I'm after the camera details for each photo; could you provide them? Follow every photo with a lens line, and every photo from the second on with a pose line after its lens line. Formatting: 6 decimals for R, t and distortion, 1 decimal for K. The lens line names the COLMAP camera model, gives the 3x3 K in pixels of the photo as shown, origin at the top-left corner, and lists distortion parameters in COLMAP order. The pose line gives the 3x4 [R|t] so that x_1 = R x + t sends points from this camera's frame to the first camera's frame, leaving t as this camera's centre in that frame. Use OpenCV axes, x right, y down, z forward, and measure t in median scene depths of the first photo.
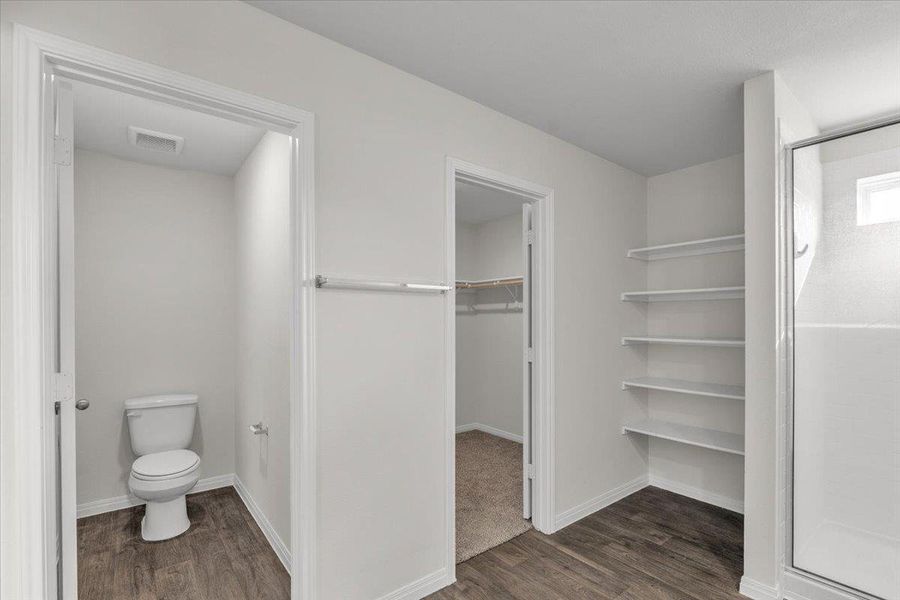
lens RADIAL K [[416.2, 0, 465.6], [0, 416.2, 316.6], [0, 0, 1]] dist [-0.016023, 0.001673]
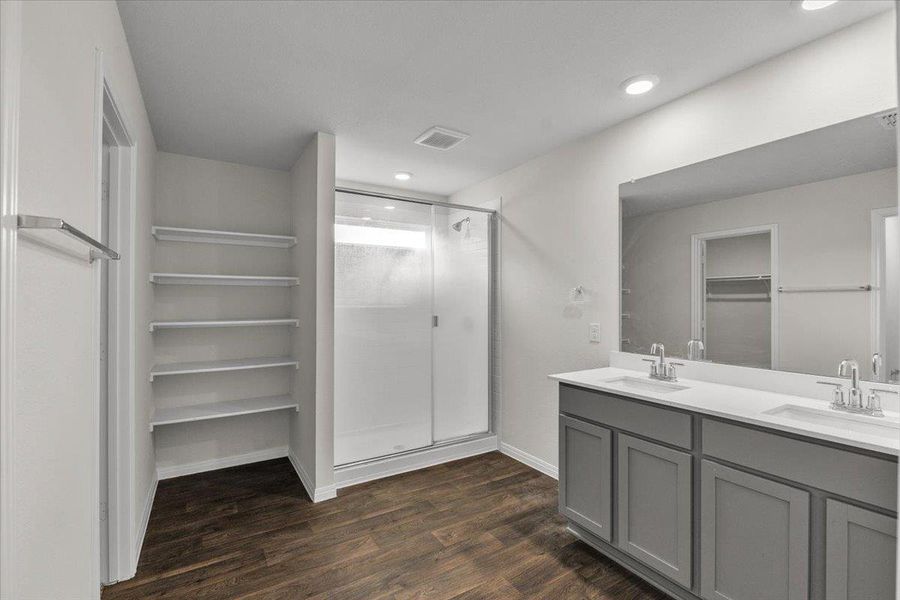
lens RADIAL K [[384.6, 0, 454.7], [0, 384.6, 305.3], [0, 0, 1]] dist [0.006743, -0.001862]
pose [[0.142072, -0.009178, 0.989814, -0.429251], [-0.002305, 0.999951, 0.009603, 0.002117], [-0.989854, -0.003646, 0.142044, 0.290907]]
